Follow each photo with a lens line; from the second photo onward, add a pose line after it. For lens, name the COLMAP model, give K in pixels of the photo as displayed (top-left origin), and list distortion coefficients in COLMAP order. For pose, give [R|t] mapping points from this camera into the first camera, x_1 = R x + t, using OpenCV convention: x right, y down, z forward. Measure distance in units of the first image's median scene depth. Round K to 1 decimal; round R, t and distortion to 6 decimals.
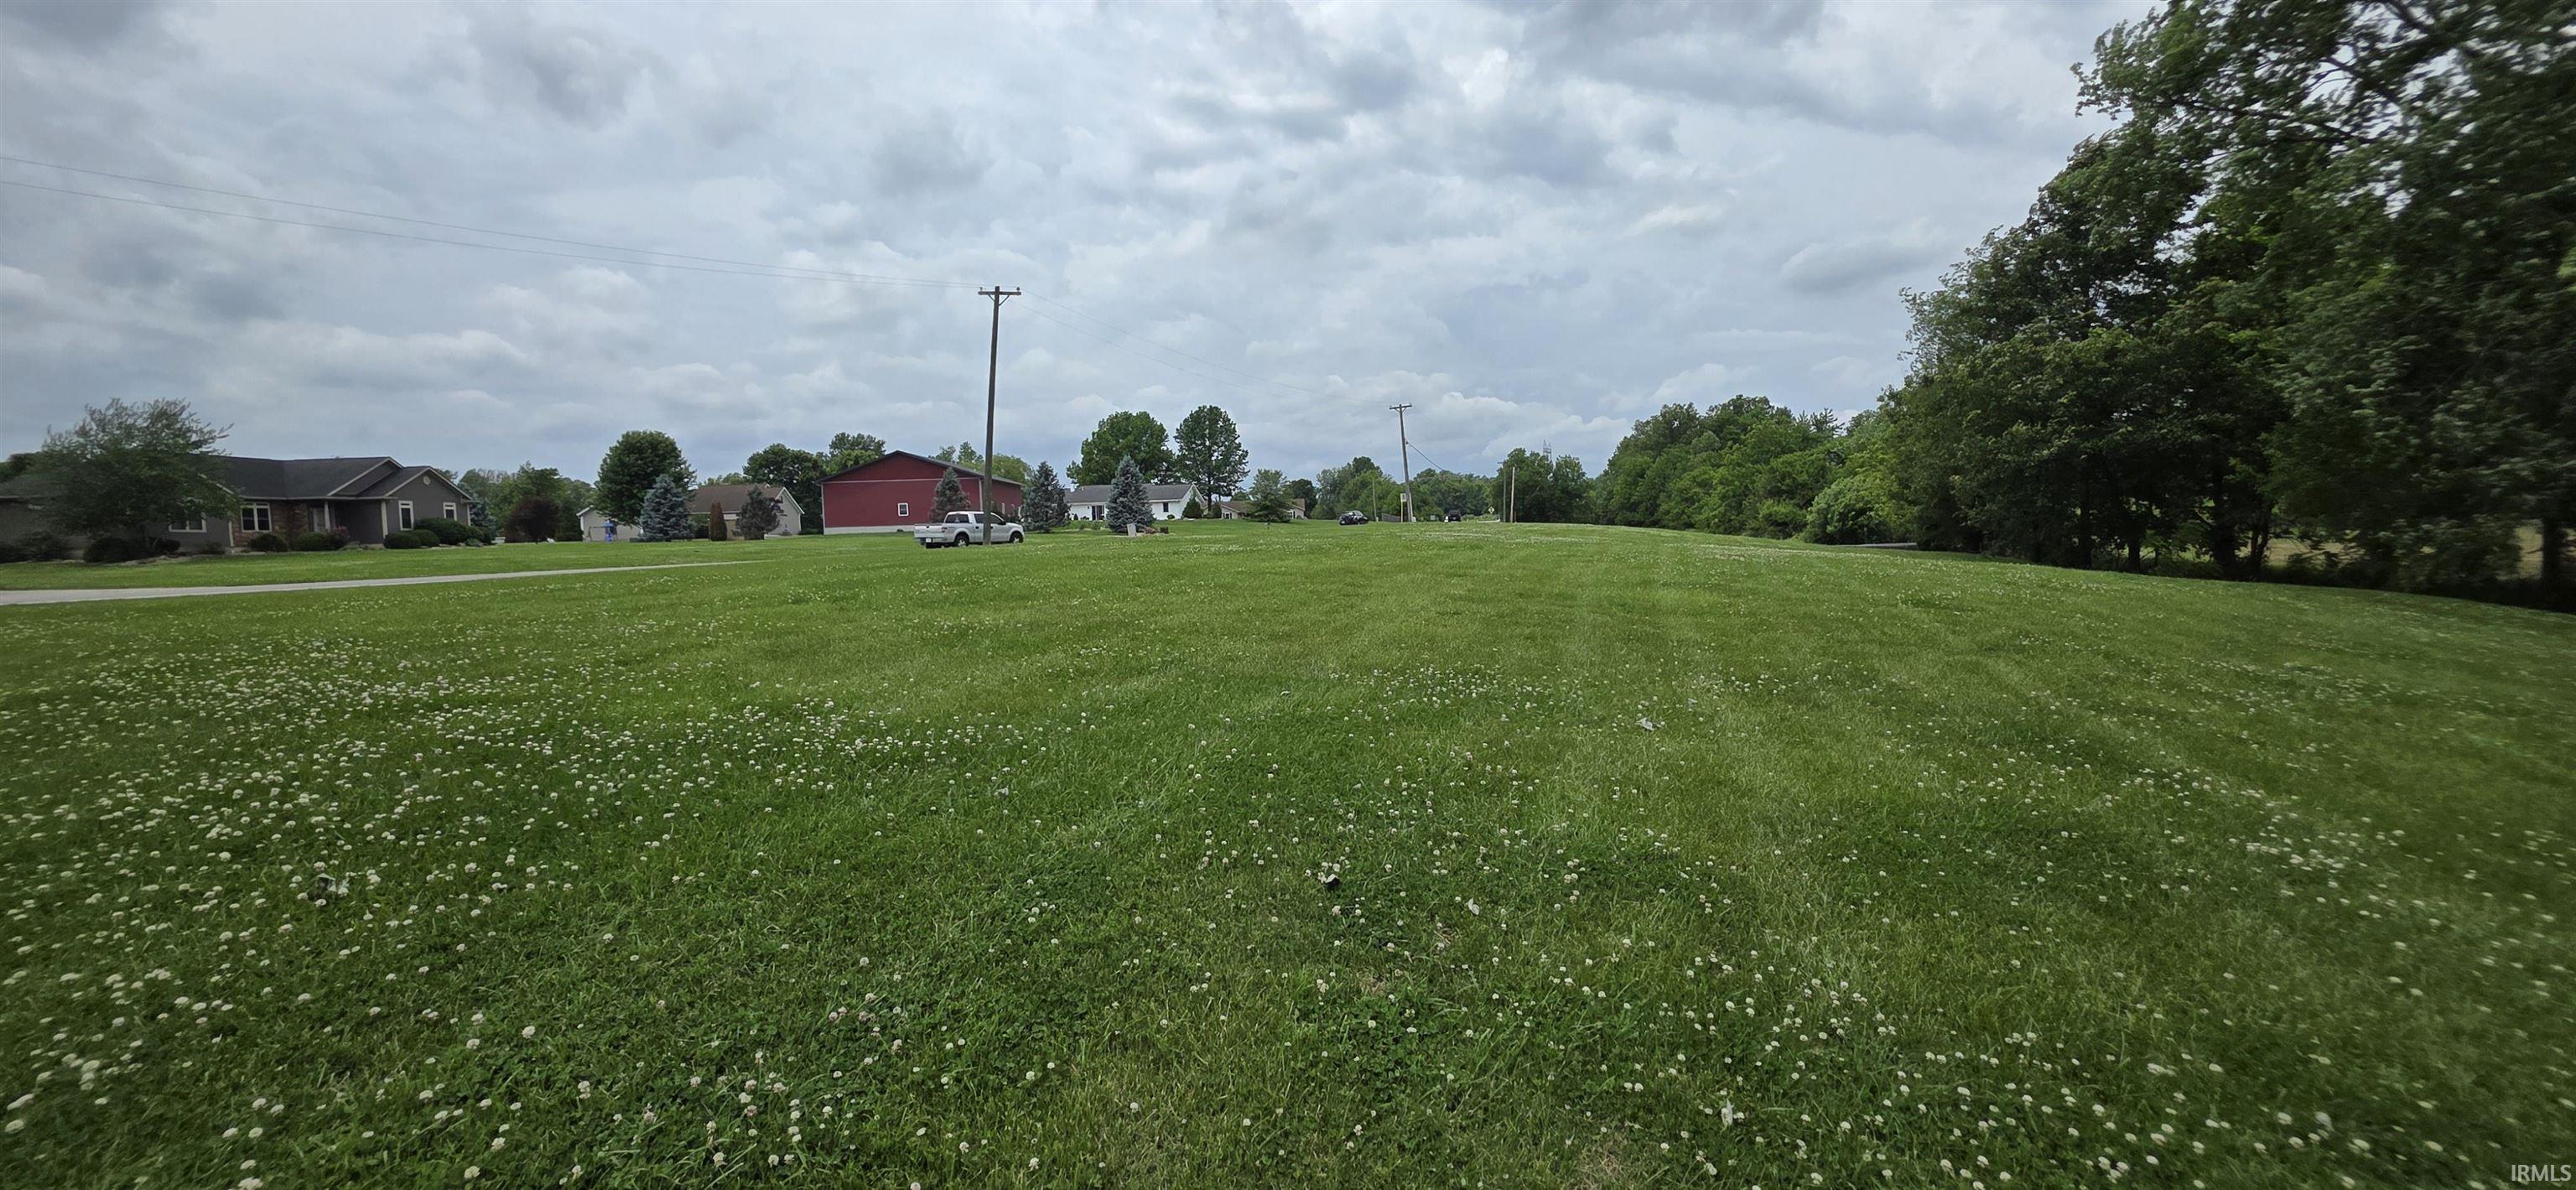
lens RADIAL K [[1029.0, 0, 1314.1], [0, 1029.0, 625.6], [0, 0, 1]] dist [0.003990, -0.000910]
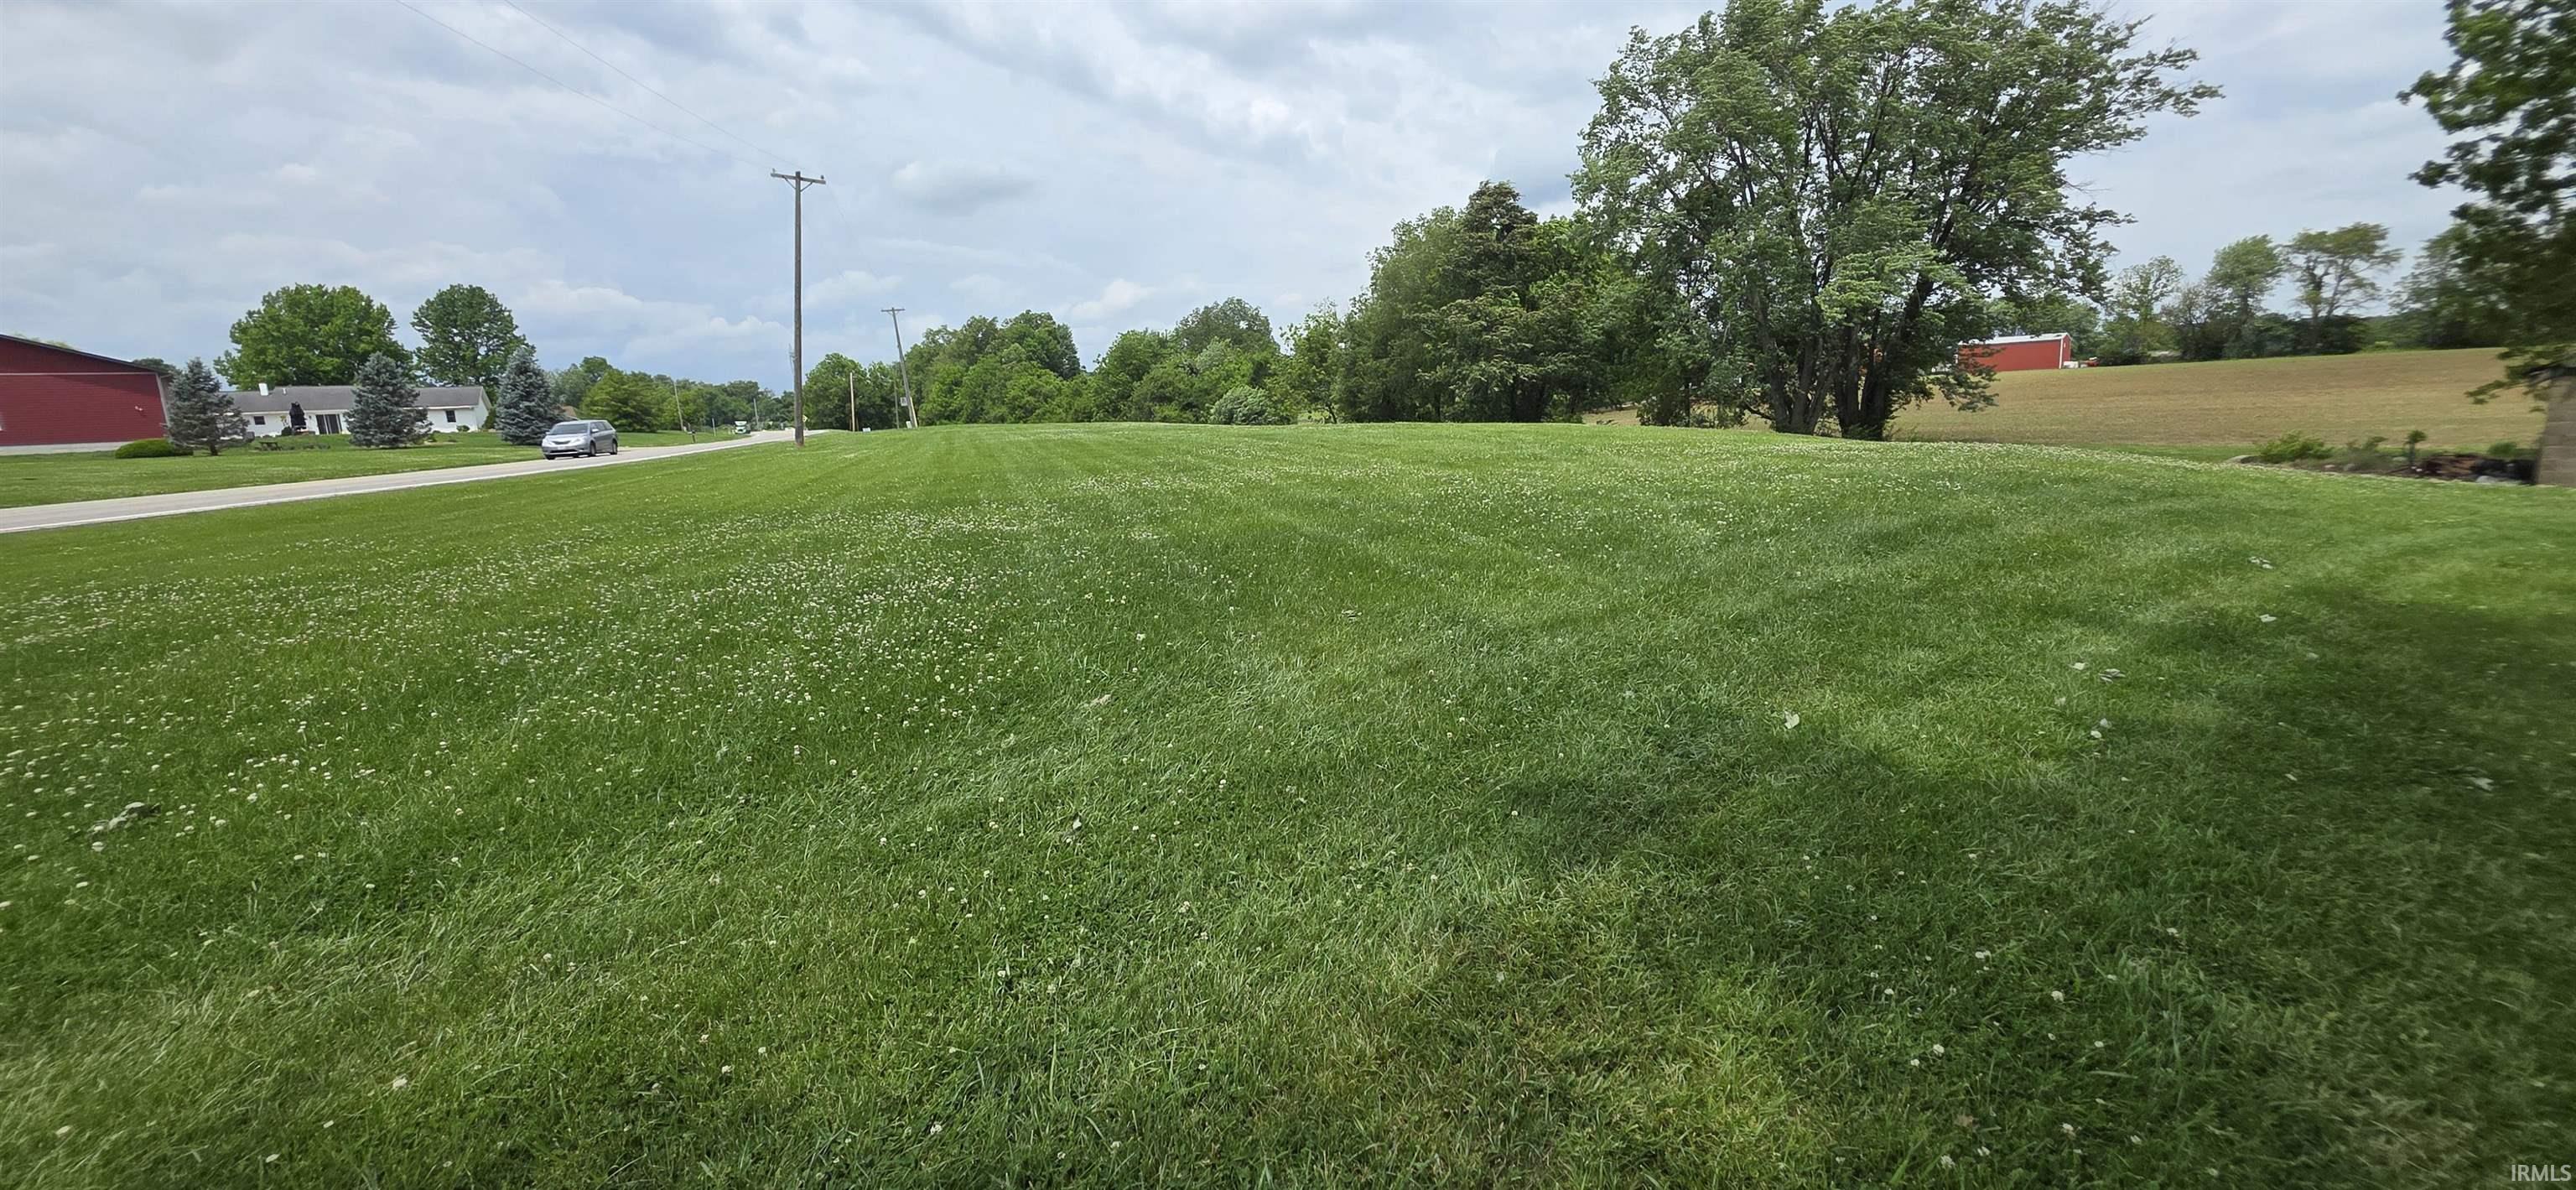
lens RADIAL K [[1029.0, 0, 1290.7], [0, 1029.0, 594.3], [0, 0, 1]] dist [0.003990, -0.000910]
pose [[0.740819, -0.123165, 0.660317, -0.090891], [0.086350, 0.992351, 0.088219, 0.002158], [-0.666132, -0.008336, 0.745788, -0.003726]]
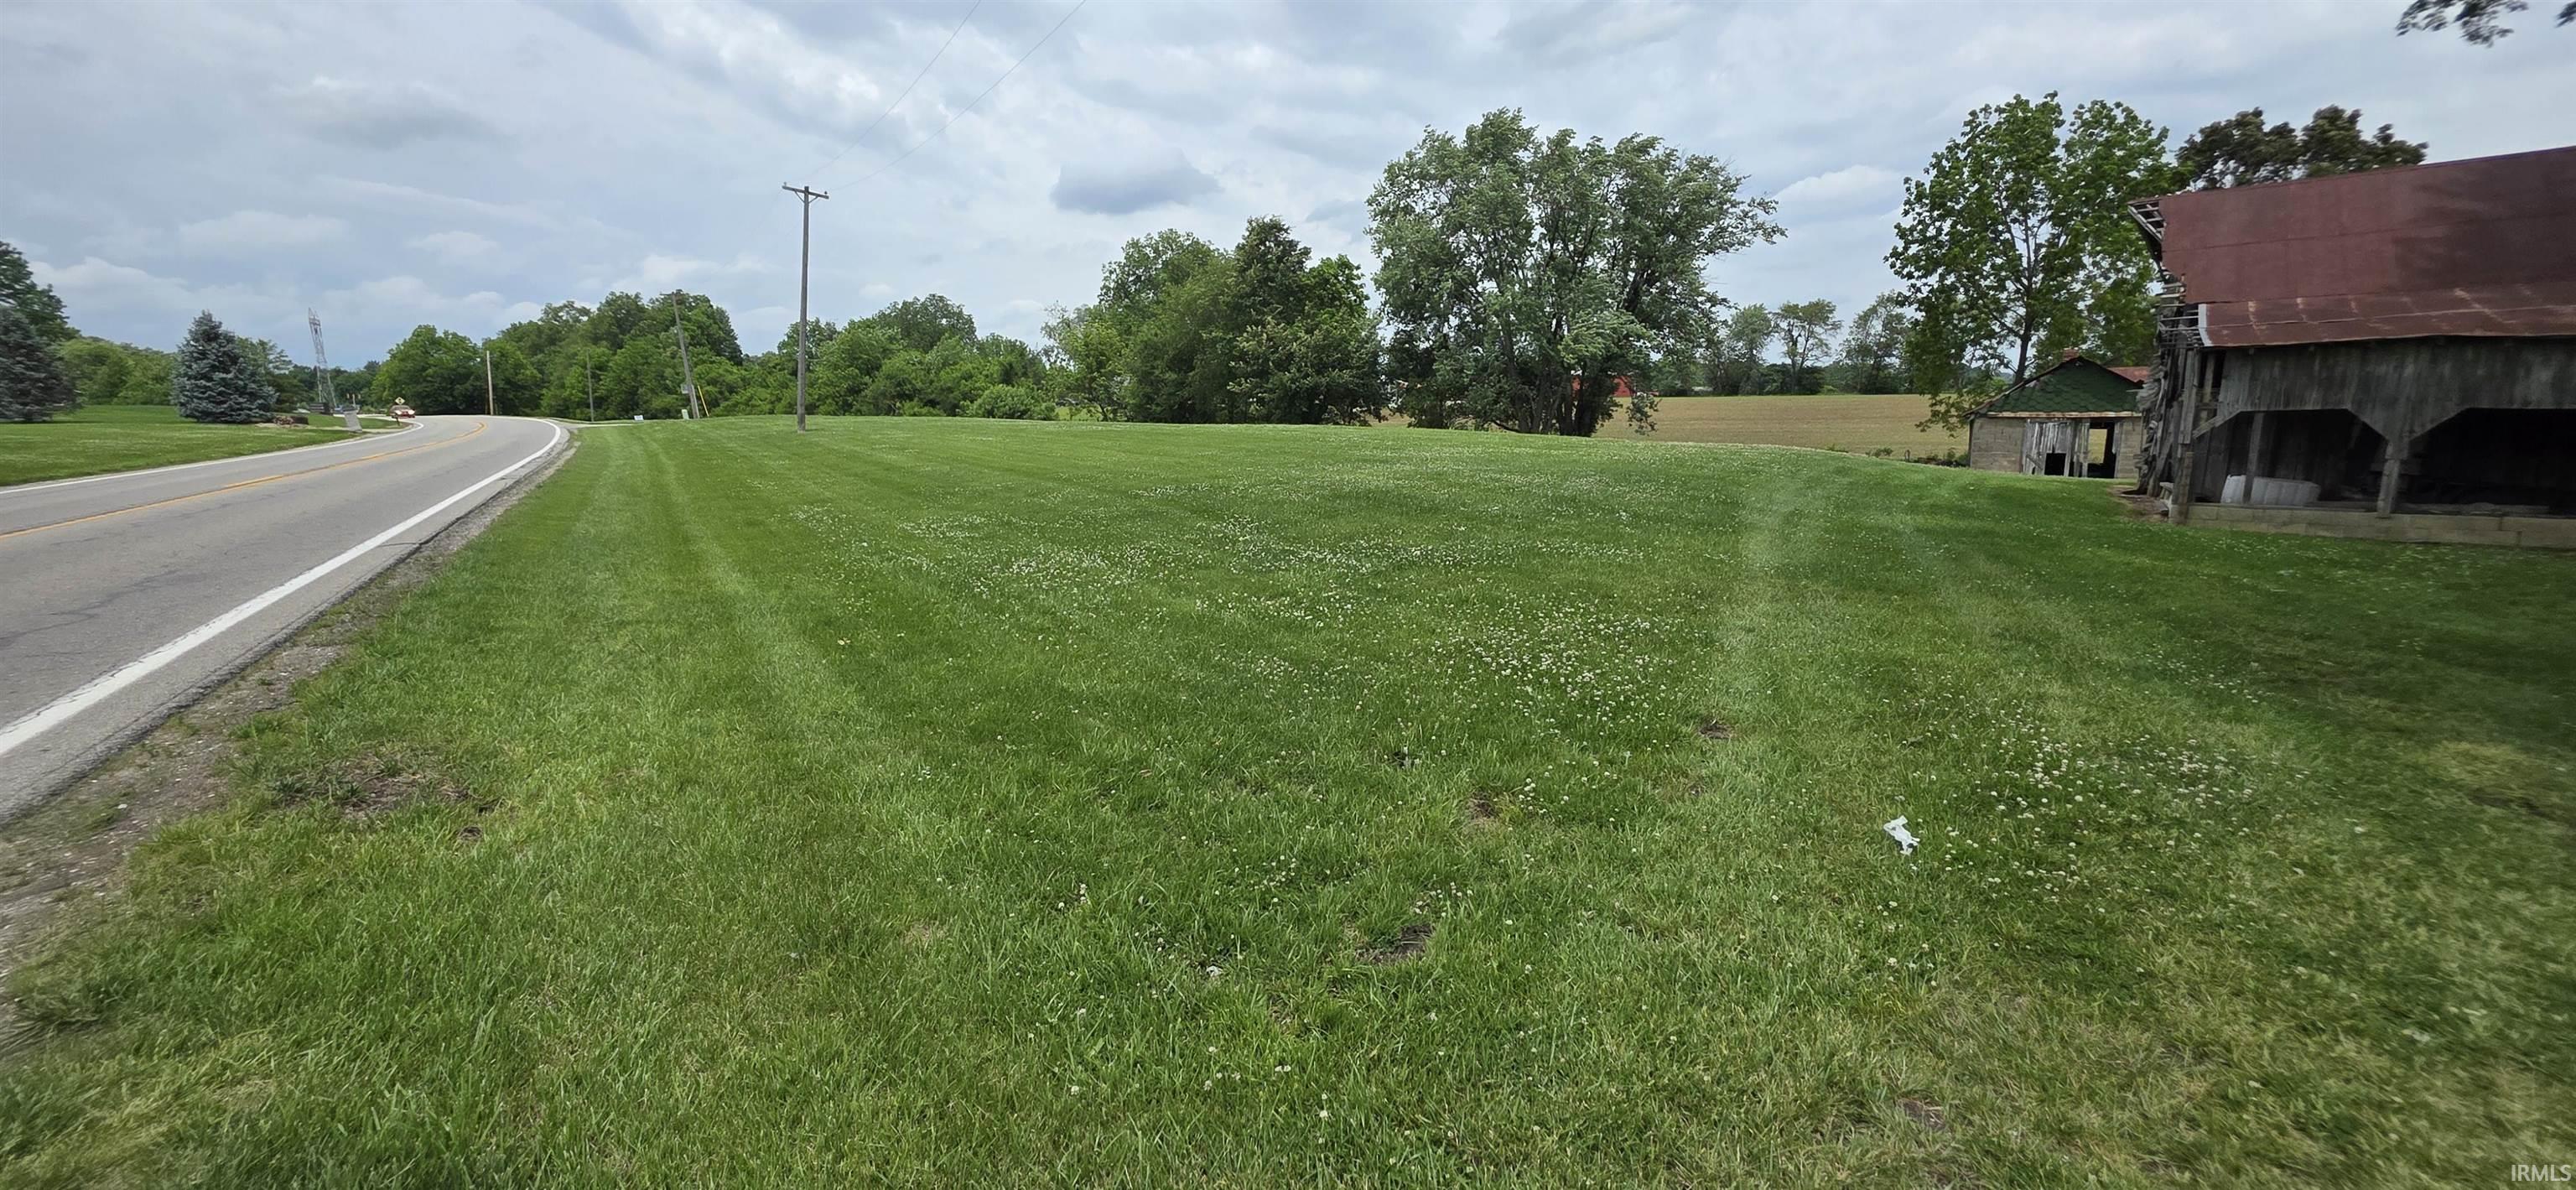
lens RADIAL K [[1029.0, 0, 1293.4], [0, 1029.0, 589.7], [0, 0, 1]] dist [0.003990, -0.000910]
pose [[0.476967, -0.132683, 0.868848, -0.137838], [0.079689, 0.990997, 0.107589, 0.001745], [-0.875301, 0.017921, 0.483246, 0.003768]]
